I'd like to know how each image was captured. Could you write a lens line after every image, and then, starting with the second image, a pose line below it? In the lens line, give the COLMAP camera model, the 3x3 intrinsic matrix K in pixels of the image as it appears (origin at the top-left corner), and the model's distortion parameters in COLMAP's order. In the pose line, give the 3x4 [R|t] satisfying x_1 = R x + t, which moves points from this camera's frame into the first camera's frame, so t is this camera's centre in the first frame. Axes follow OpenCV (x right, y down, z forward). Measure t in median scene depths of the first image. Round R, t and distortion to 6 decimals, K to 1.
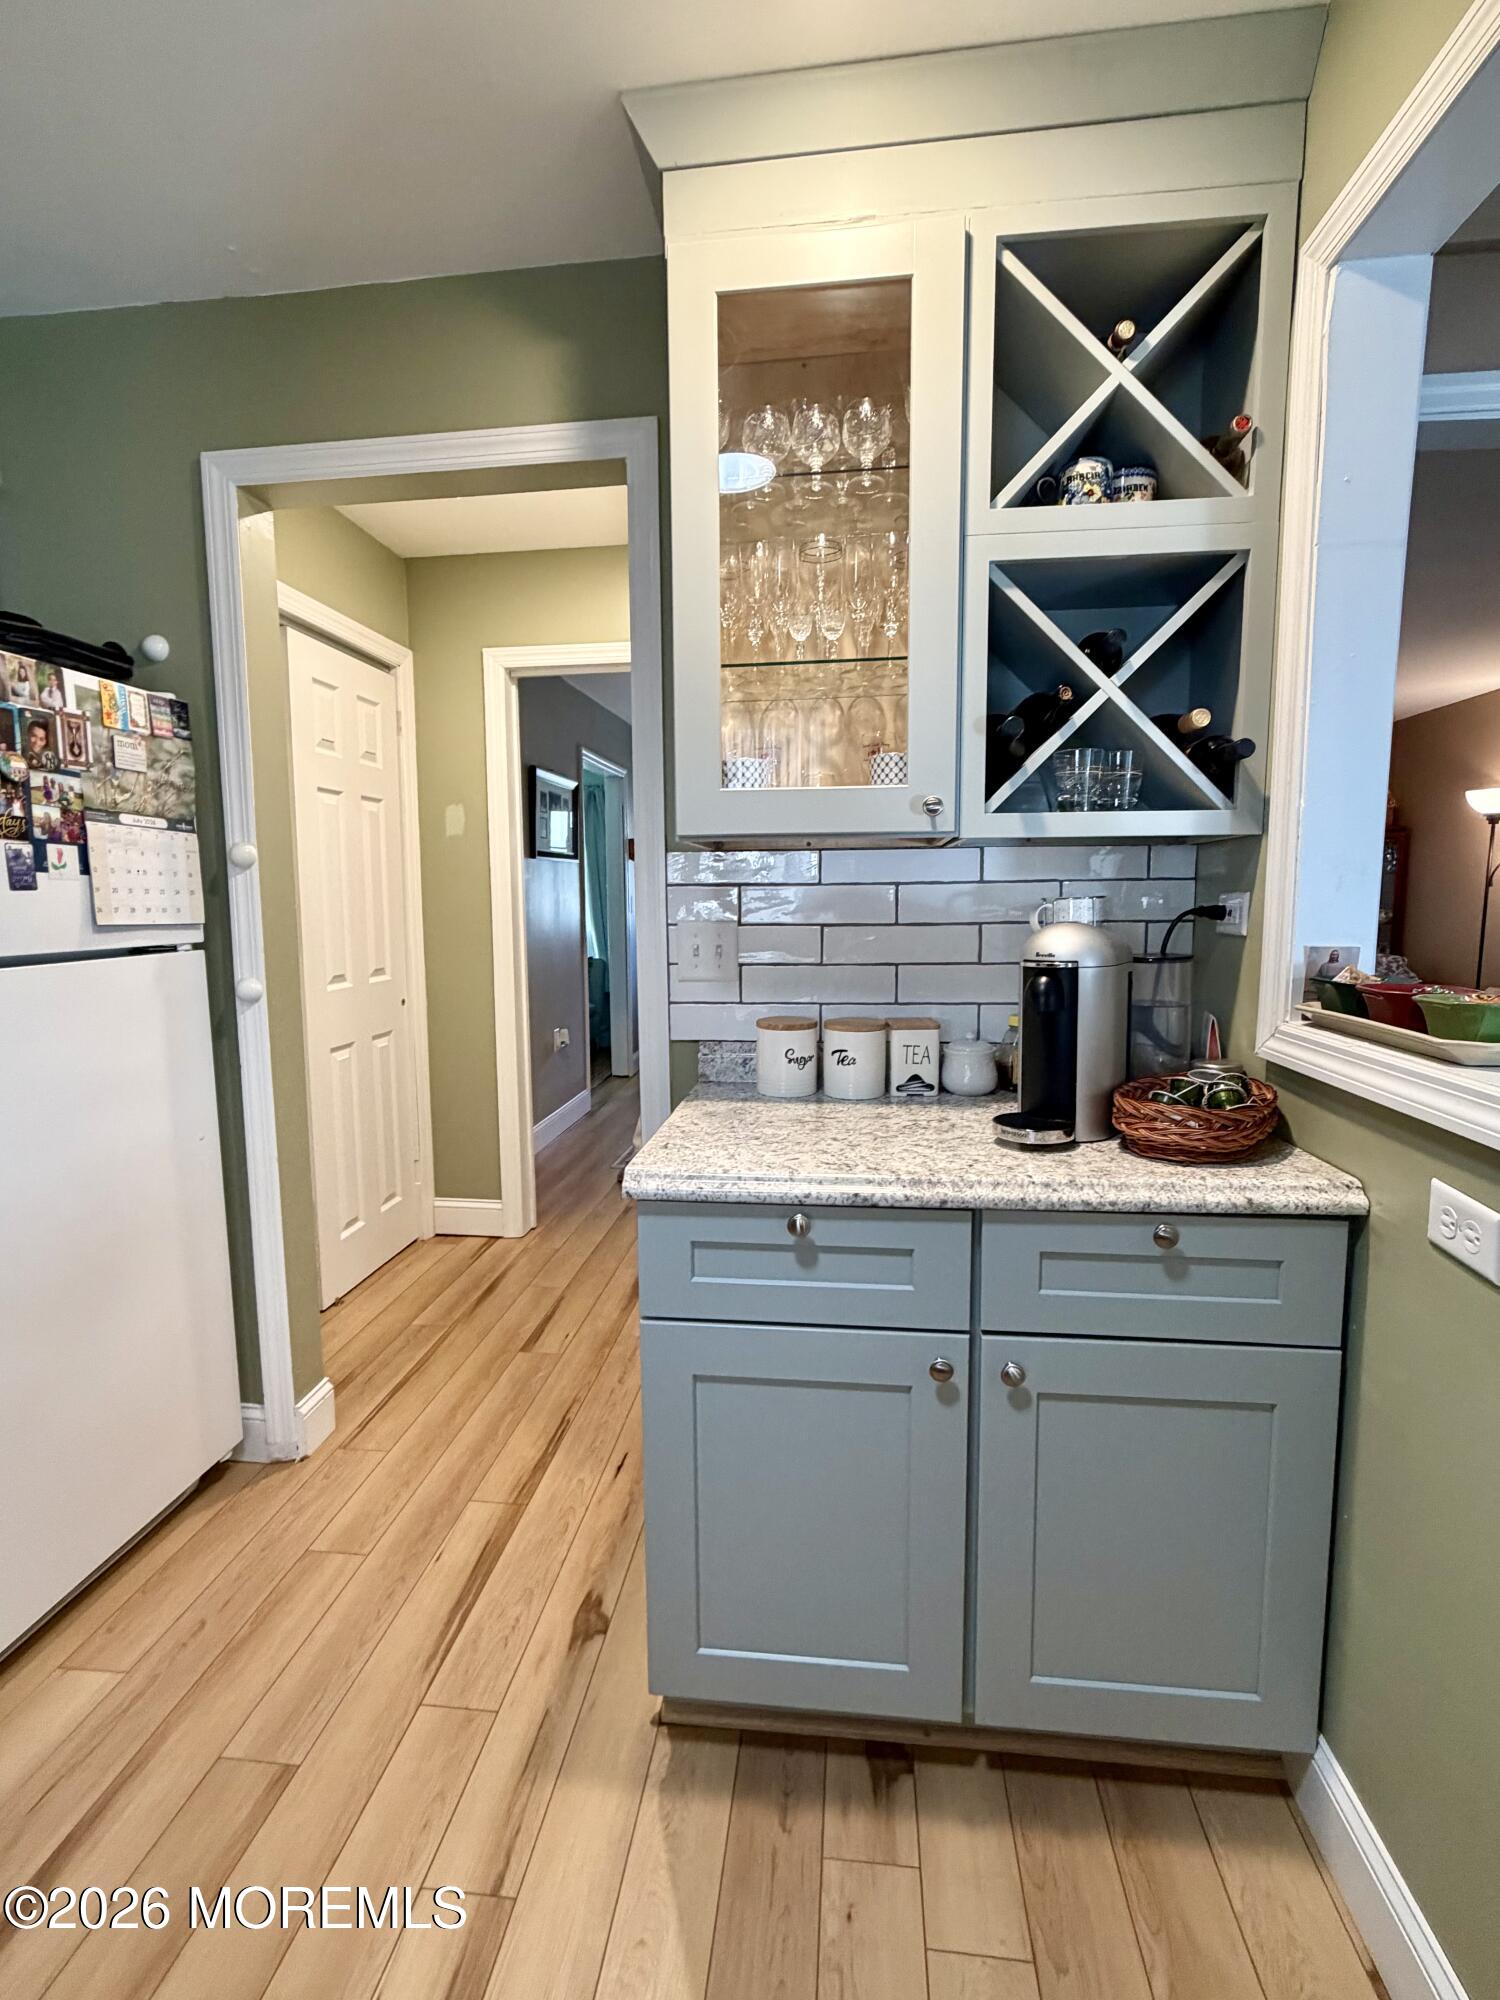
lens RADIAL K [[920.9, 0, 756.7], [0, 920.9, 997.9], [0, 0, 1]] dist [0.000279, 0.000202]
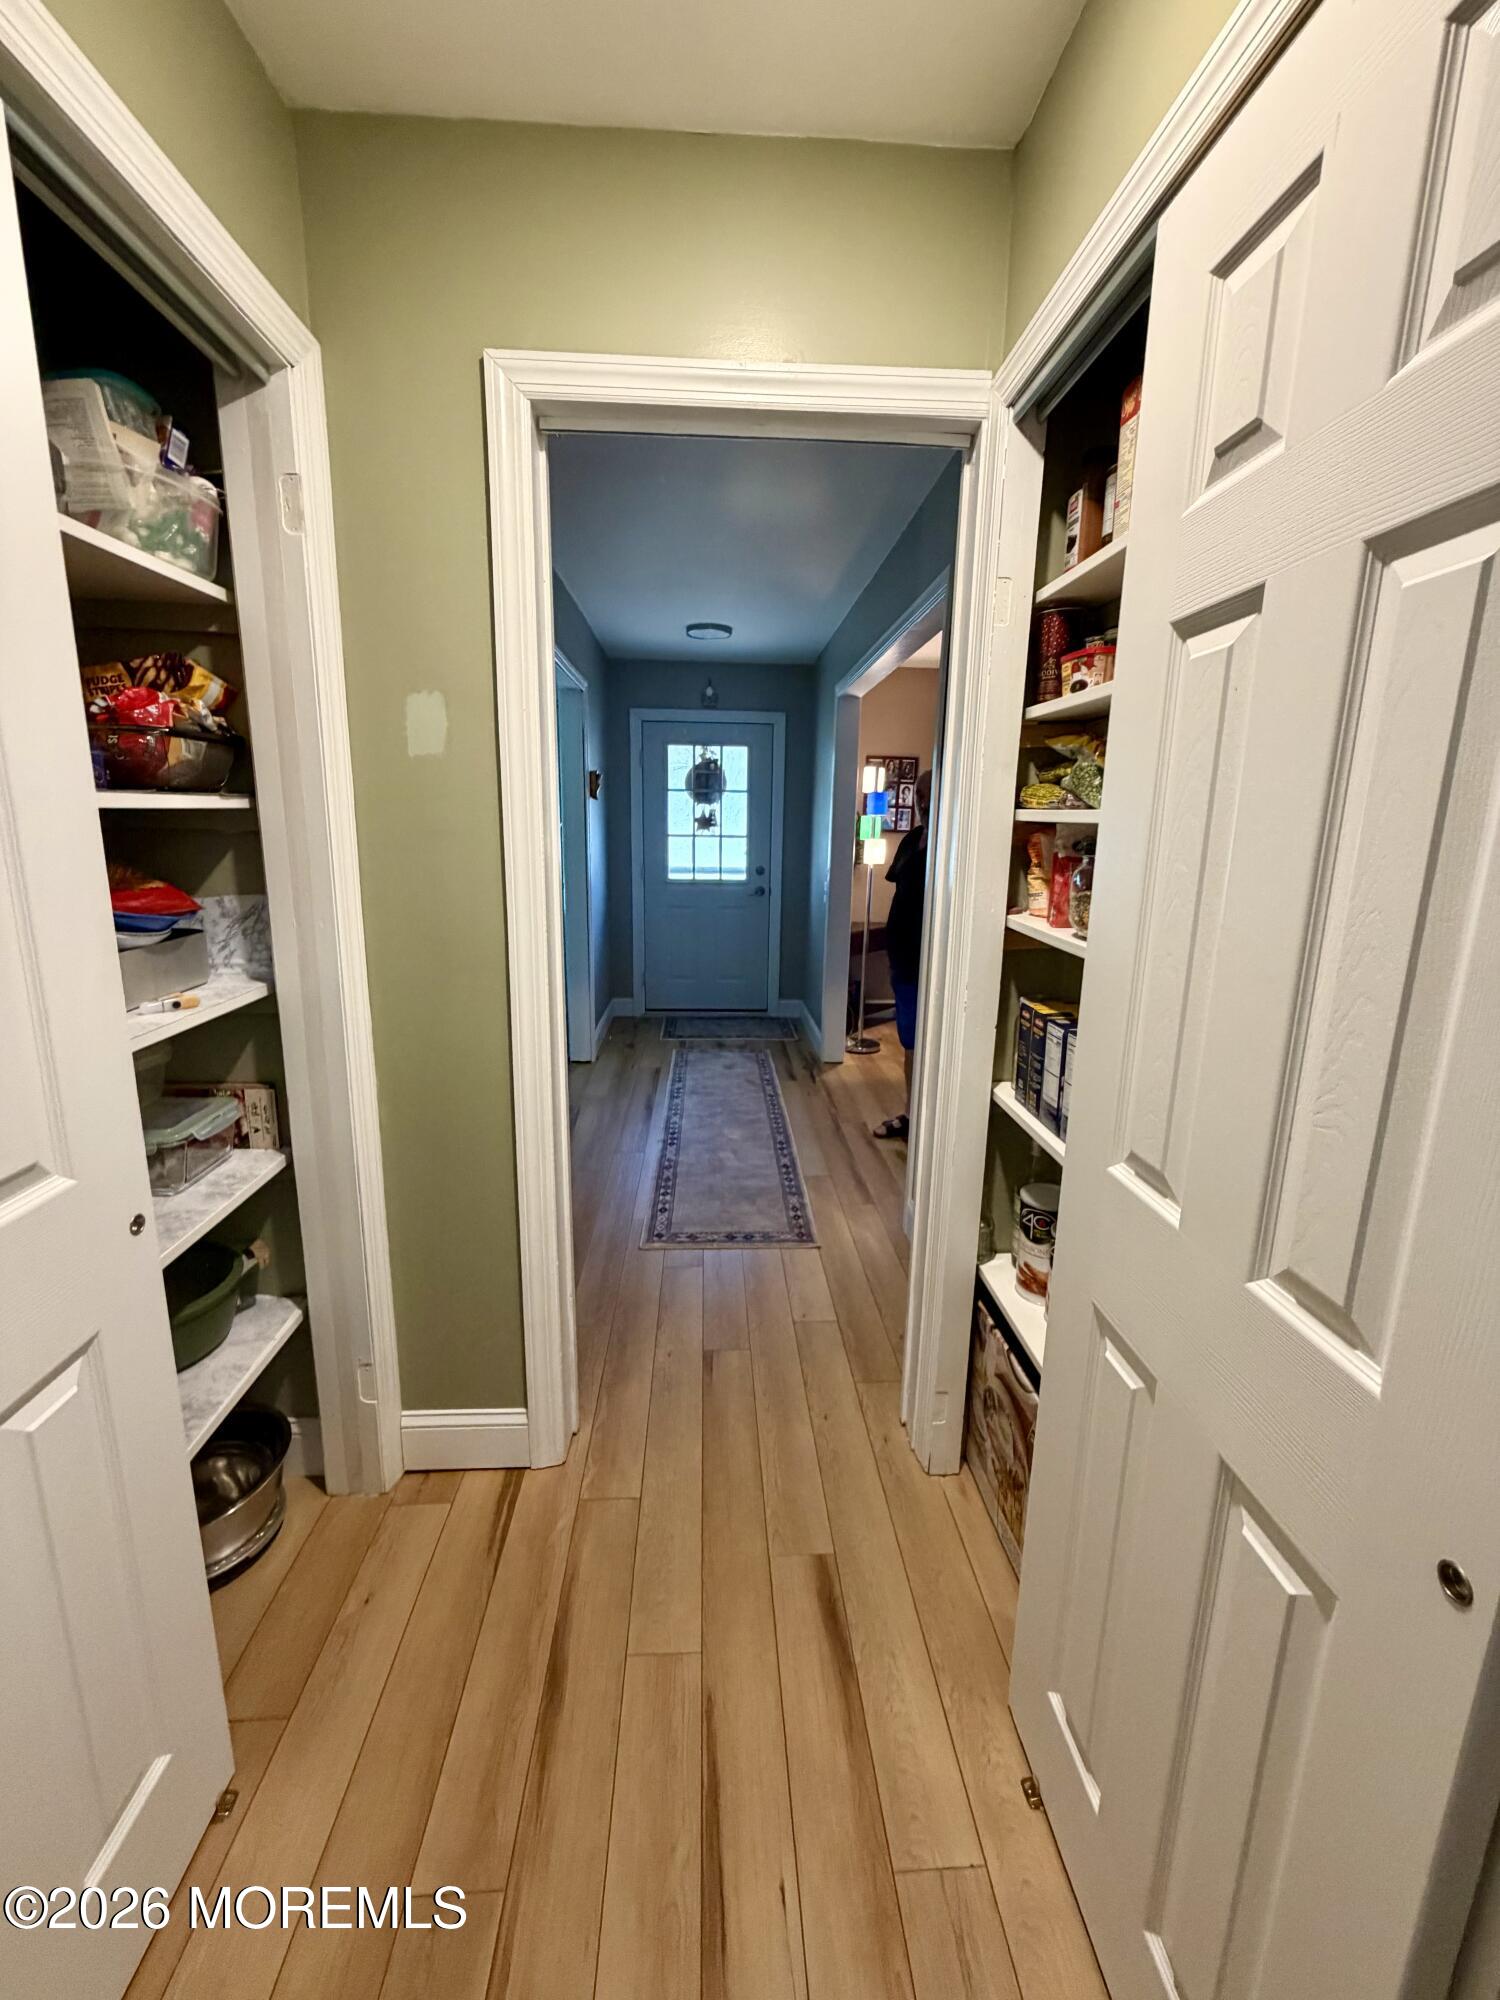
lens RADIAL K [[798.9, 0, 741.5], [0, 798.9, 995.7], [0, 0, 1]] dist [0.002639, -0.000232]
pose [[0.988395, -0.008641, 0.151657, -0.387005], [-0.006058, 0.995344, 0.096191, -0.151177], [-0.151782, -0.095994, 0.983742, 0.909604]]
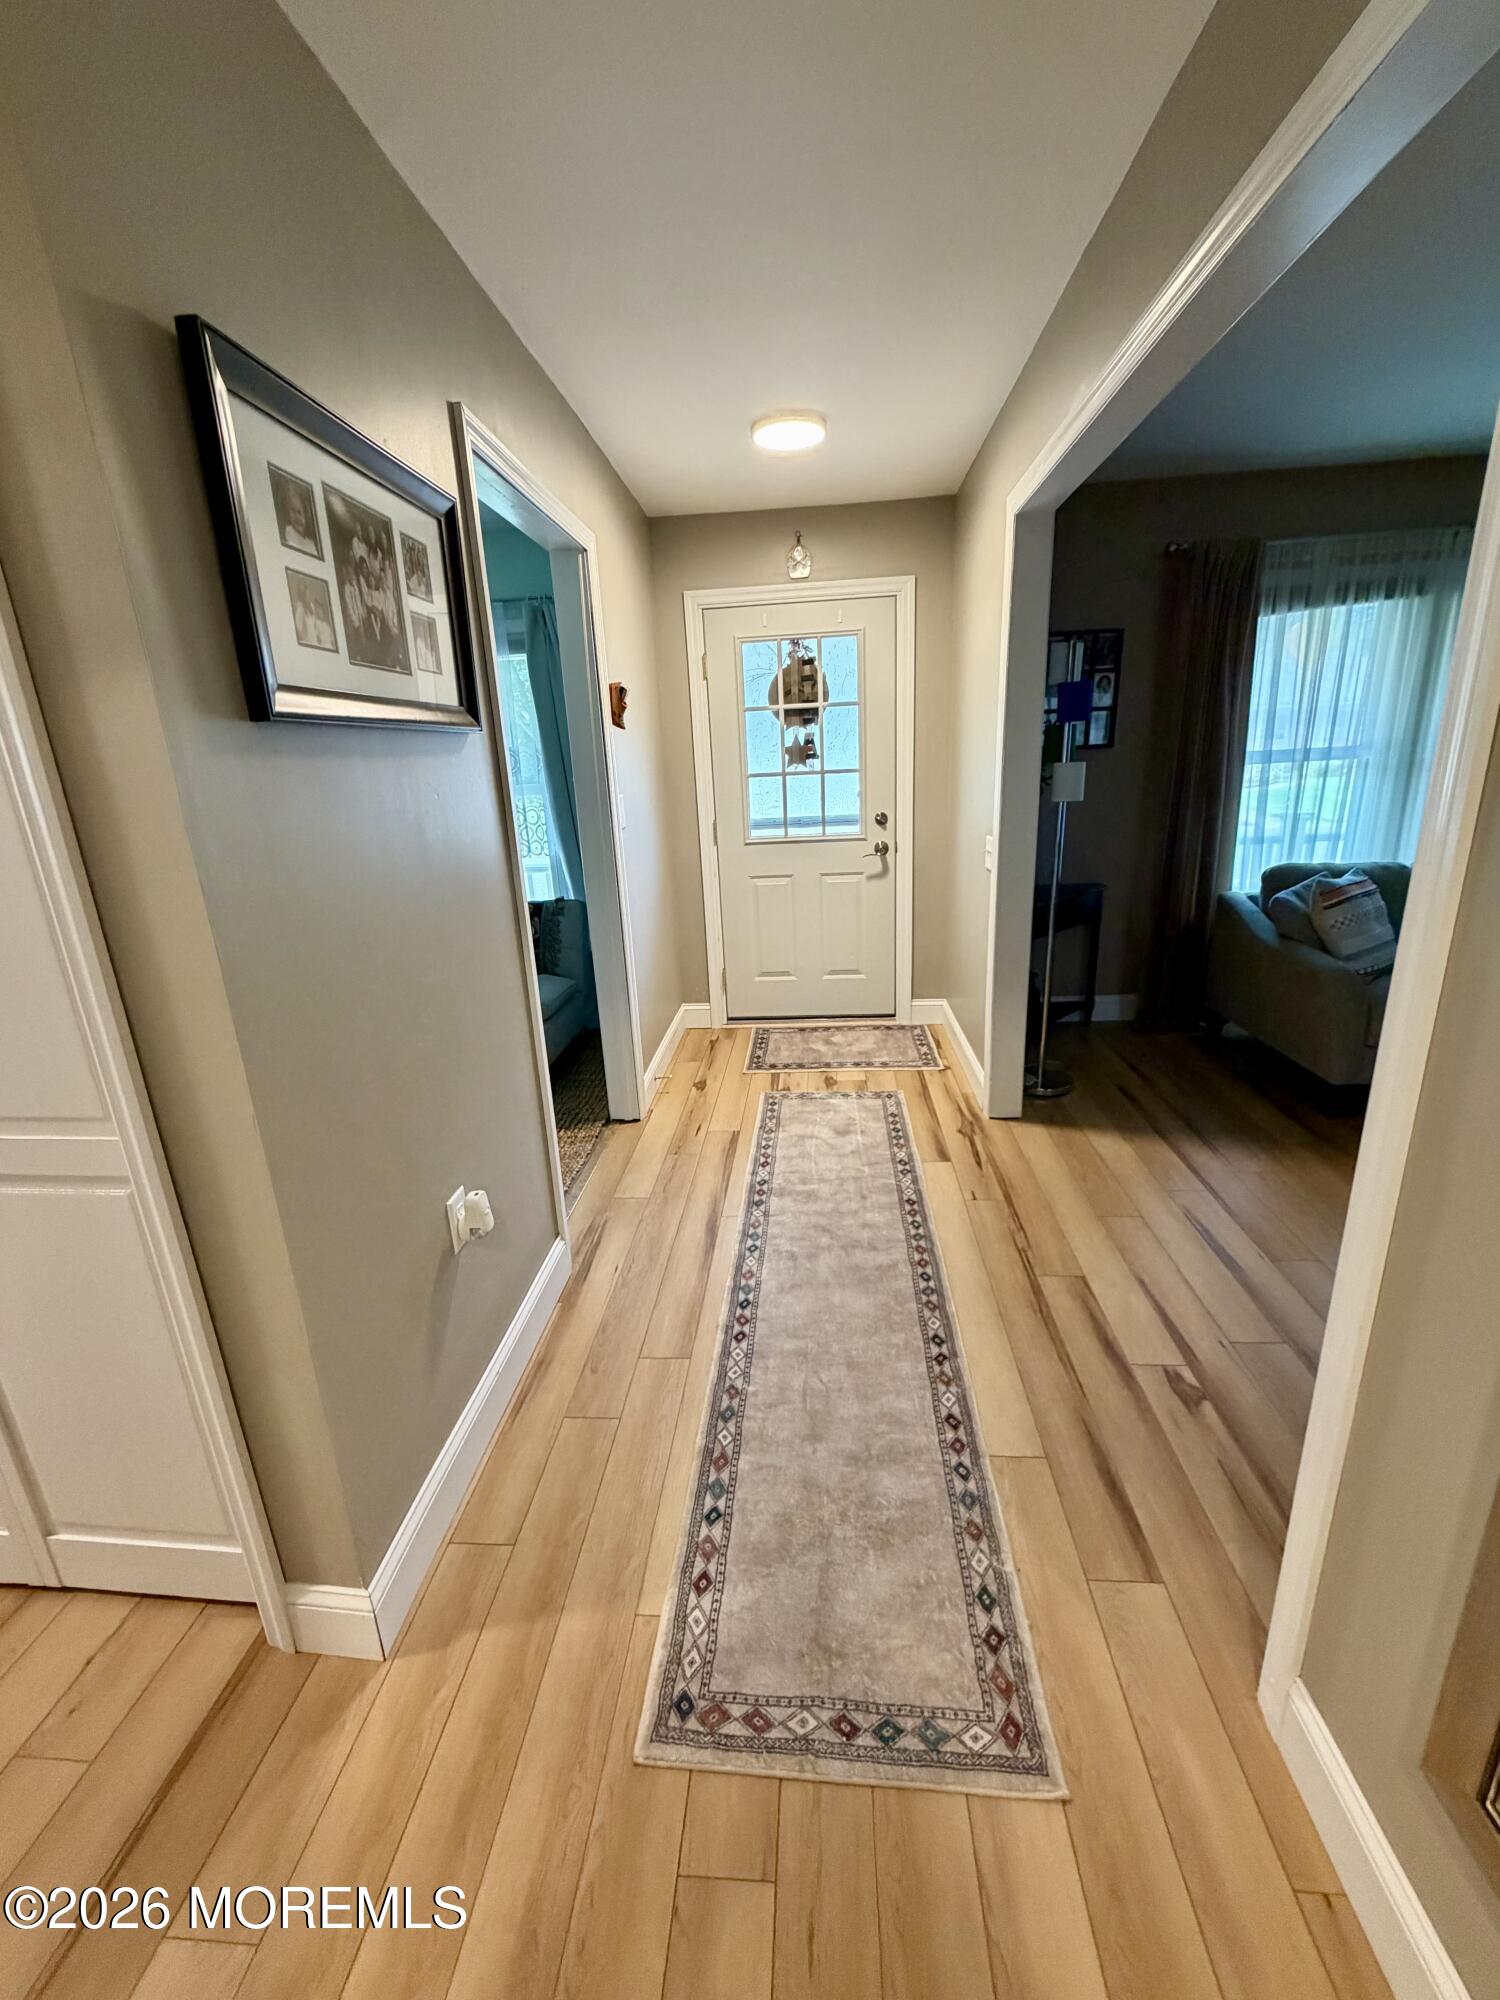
lens RADIAL K [[798.9, 0, 746.5], [0, 798.9, 1001.3], [0, 0, 1]] dist [0.002639, -0.000232]
pose [[0.998869, -0.046766, 0.008533, -0.251567], [0.044492, 0.982900, 0.178684, -0.248486], [-0.016743, -0.178102, 0.983870, 1.751586]]
